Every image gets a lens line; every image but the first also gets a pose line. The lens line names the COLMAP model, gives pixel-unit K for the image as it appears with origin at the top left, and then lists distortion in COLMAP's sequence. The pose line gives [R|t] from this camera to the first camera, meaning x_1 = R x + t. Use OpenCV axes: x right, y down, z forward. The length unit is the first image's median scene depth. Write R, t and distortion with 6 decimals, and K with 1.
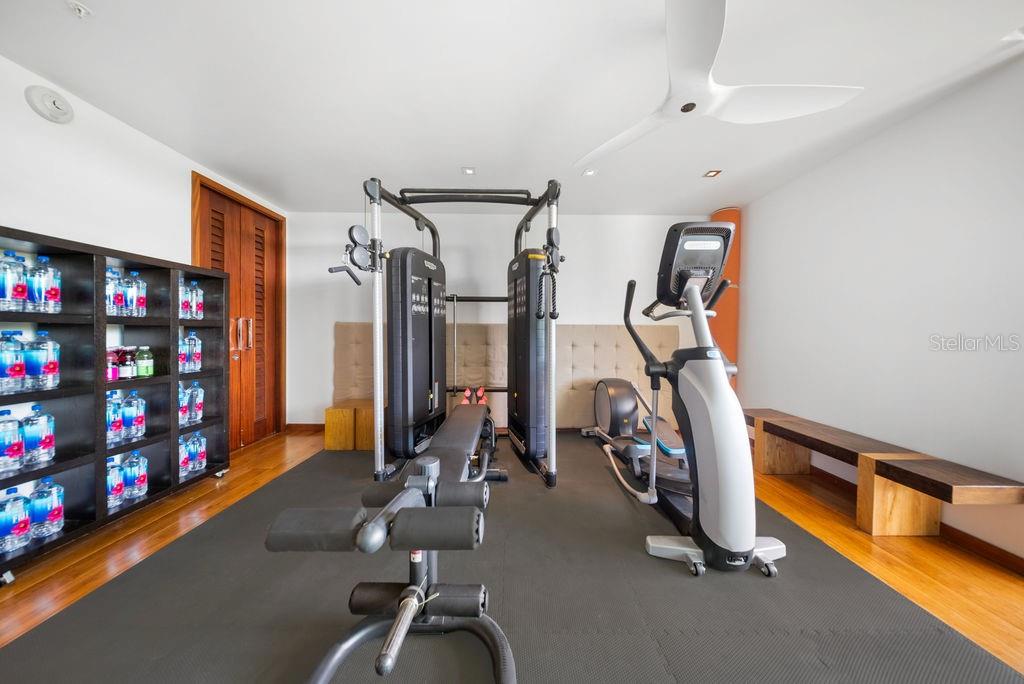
lens RADIAL K [[308.7, 0, 511.6], [0, 308.7, 337.3], [0, 0, 1]] dist [-0.005730, 0.000030]
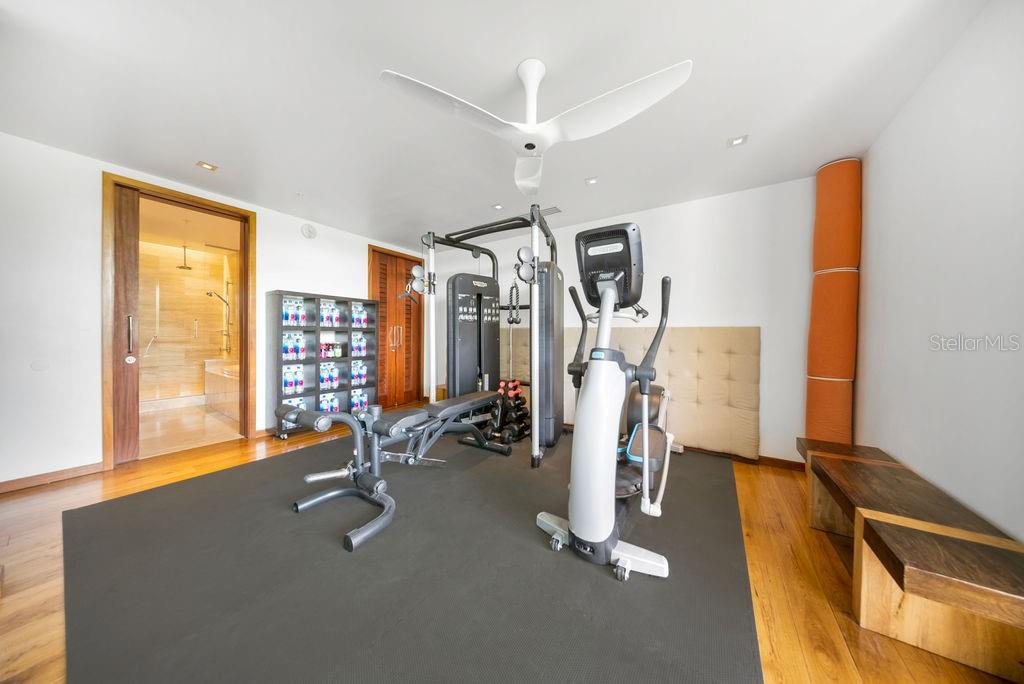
lens RADIAL K [[305.2, 0, 511.5], [0, 305.2, 343.7], [0, 0, 1]] dist [0.007862, -0.005261]
pose [[0.829099, 0.014622, -0.558910, 0.627477], [-0.011773, 0.999893, 0.008694, 0.009112], [0.558978, -0.000628, 0.829182, -0.006237]]
